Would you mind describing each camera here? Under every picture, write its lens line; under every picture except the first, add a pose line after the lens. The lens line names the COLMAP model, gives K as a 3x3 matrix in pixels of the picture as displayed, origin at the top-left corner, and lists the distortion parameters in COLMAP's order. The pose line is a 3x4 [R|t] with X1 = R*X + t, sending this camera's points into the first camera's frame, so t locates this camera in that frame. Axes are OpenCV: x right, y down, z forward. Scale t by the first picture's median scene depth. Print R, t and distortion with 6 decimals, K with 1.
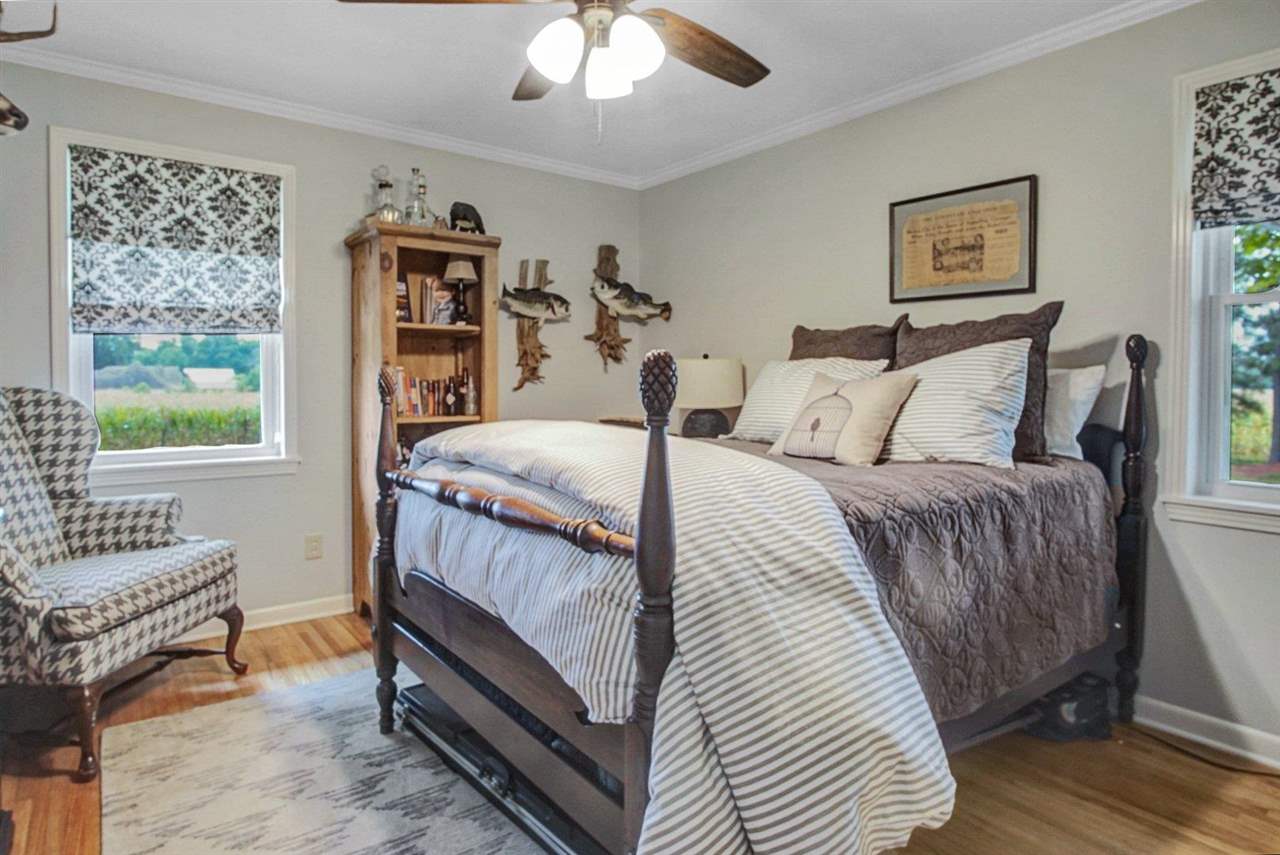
lens RADIAL K [[709.2, 0, 661.6], [0, 709.2, 396.7], [0, 0, 1]] dist [-0.025434, 0.000743]
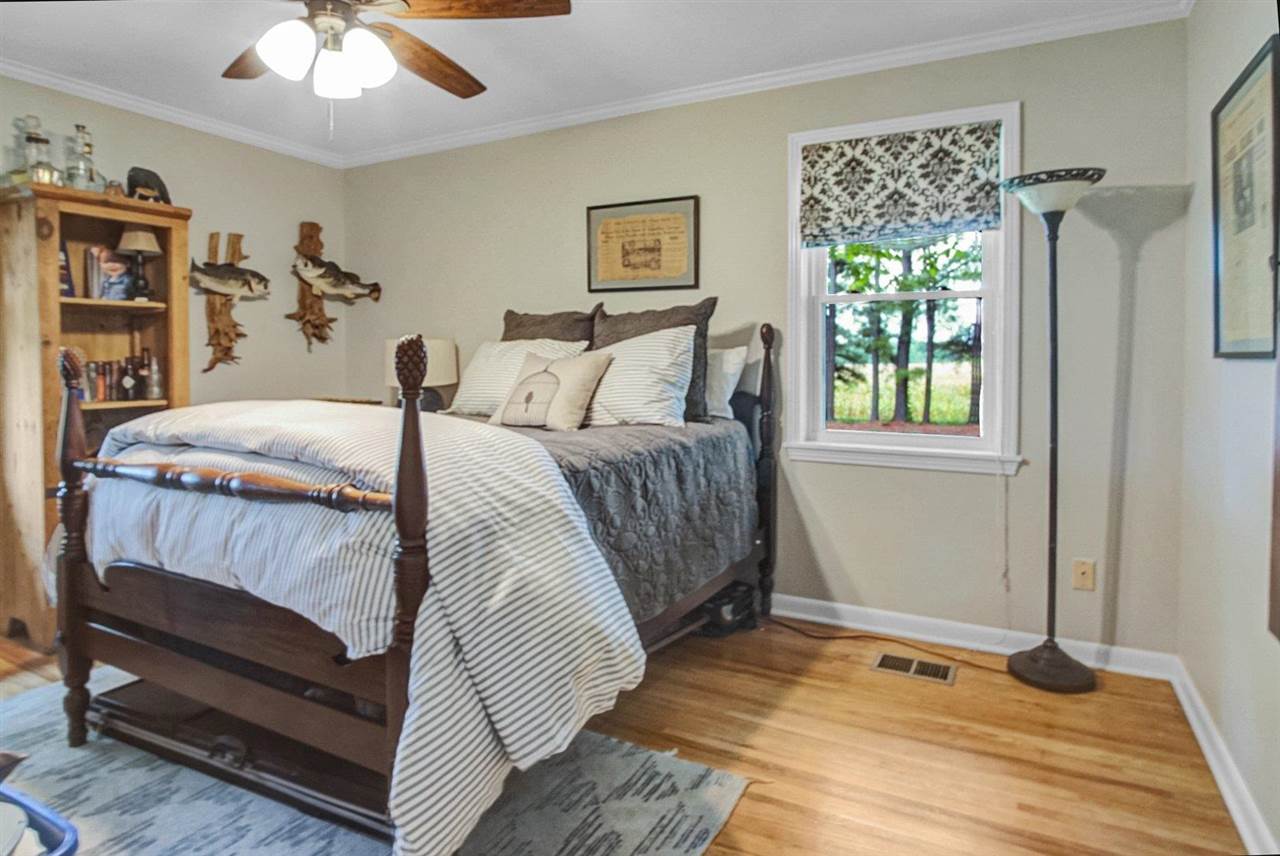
lens RADIAL K [[709.2, 0, 661.6], [0, 709.2, 397.2], [0, 0, 1]] dist [-0.025434, 0.000743]
pose [[0.912873, -0.027497, 0.407317, -0.060102], [0.014788, 0.999302, 0.034316, 0.002497], [-0.407976, -0.025303, 0.912642, -0.154062]]
